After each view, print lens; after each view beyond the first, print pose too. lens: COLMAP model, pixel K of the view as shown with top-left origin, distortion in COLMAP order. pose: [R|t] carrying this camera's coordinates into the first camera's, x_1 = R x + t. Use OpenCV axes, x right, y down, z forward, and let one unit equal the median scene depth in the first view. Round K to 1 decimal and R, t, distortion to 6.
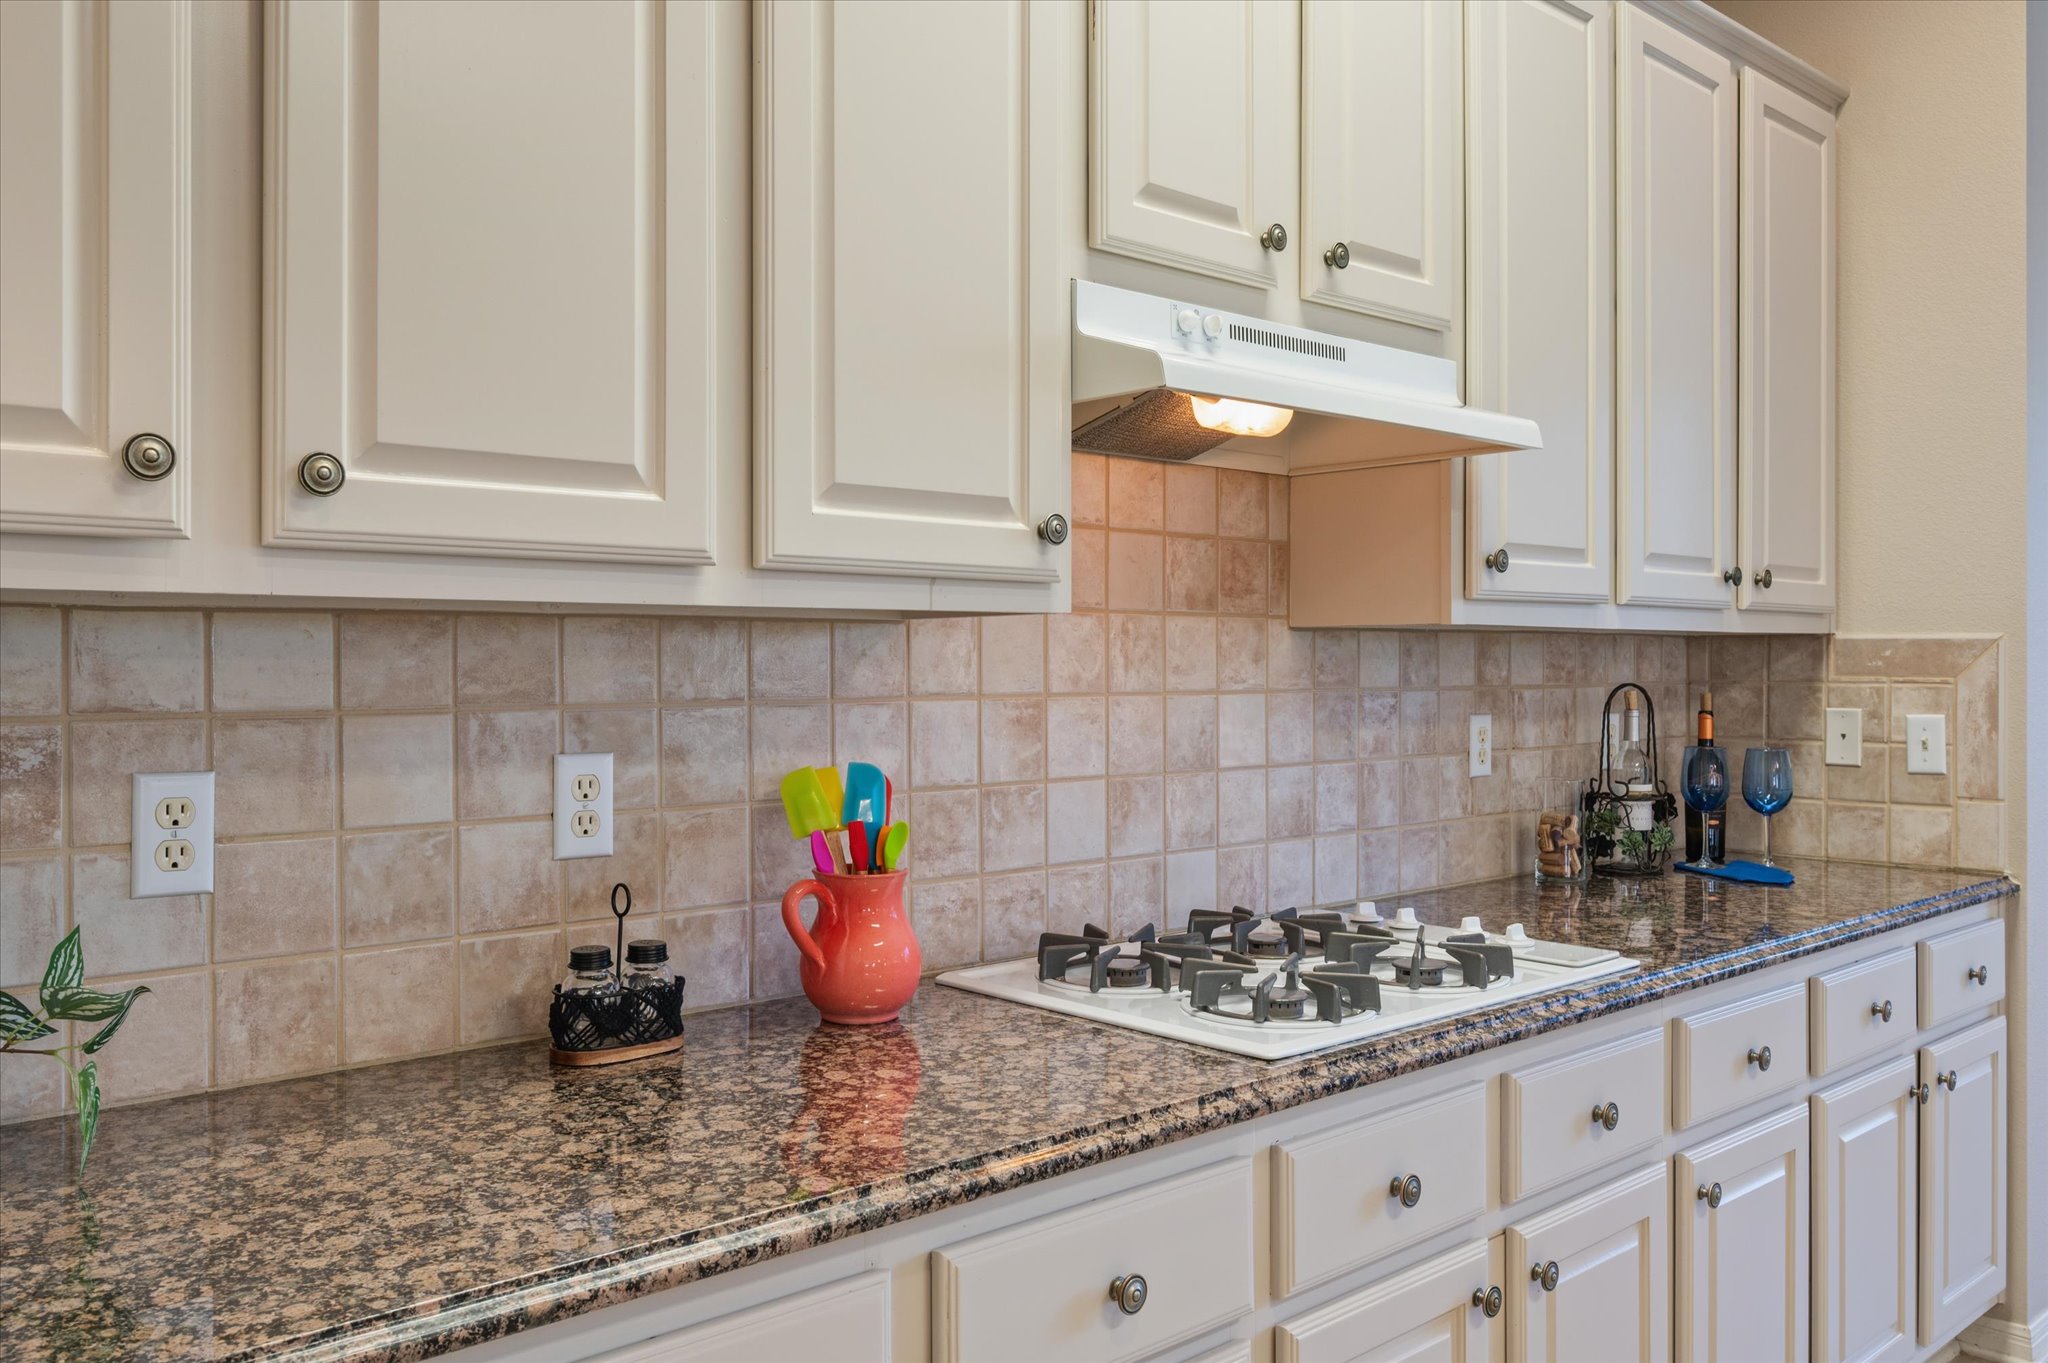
lens RADIAL K [[1635.0, 0, 1033.0], [0, 1635.0, 667.5], [0, 0, 1]] dist [-0.011623, -0.002110]
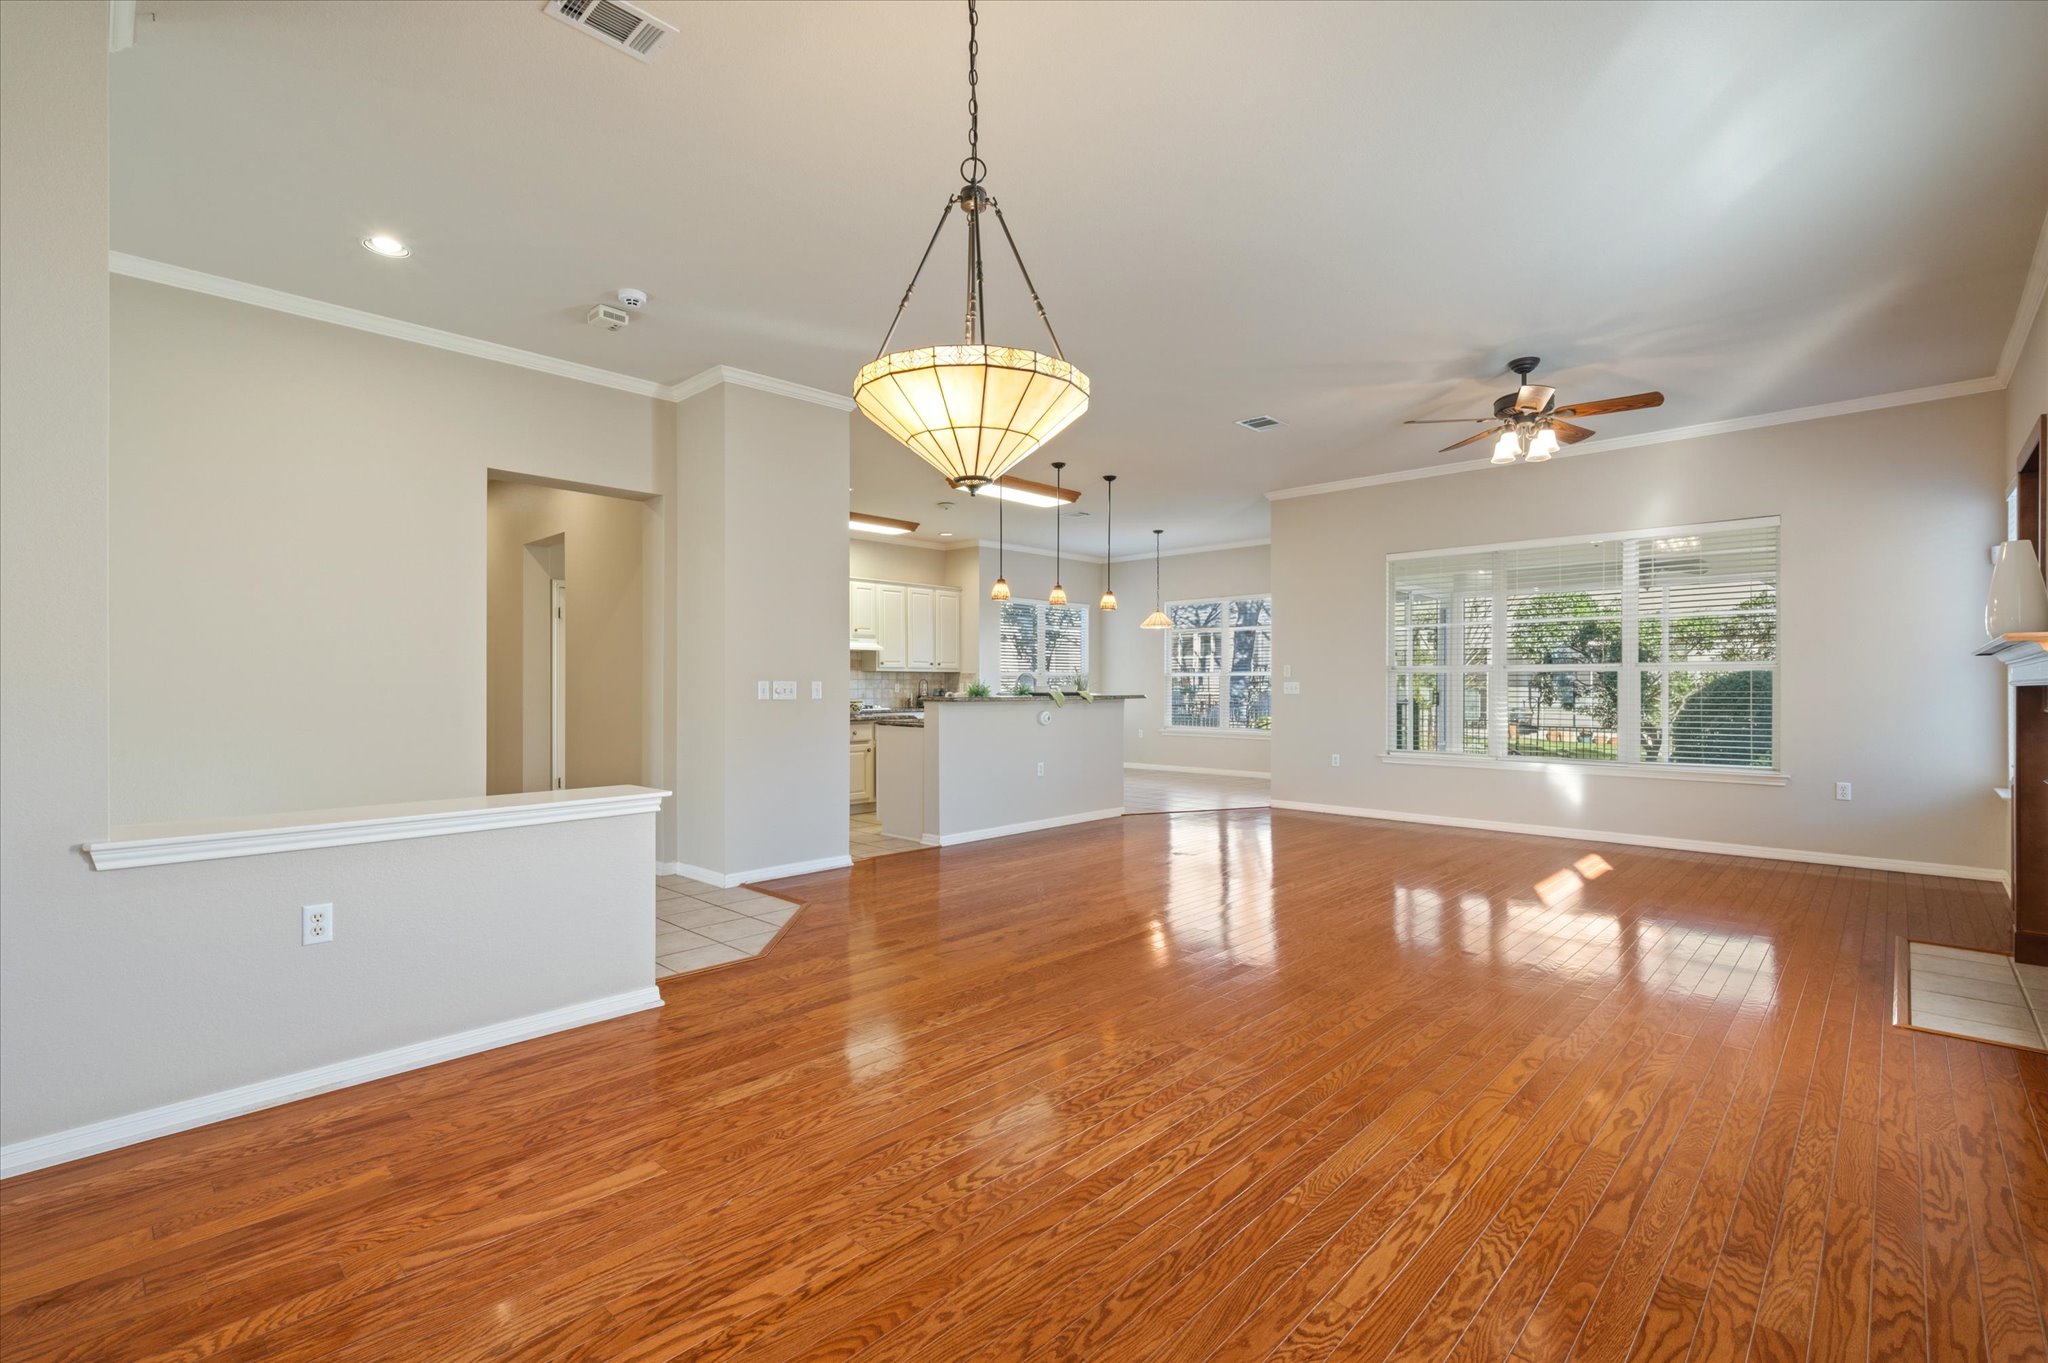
lens RADIAL K [[923.6, 0, 1036.3], [0, 923.6, 680.0], [0, 0, 1]] dist [-0.002315, 0.001232]
pose [[0.996914, -0.000825, 0.078501, 0.703722], [0.001615, 0.999949, -0.010012, 0.067895], [-0.078489, 0.010108, 0.996864, -3.746342]]
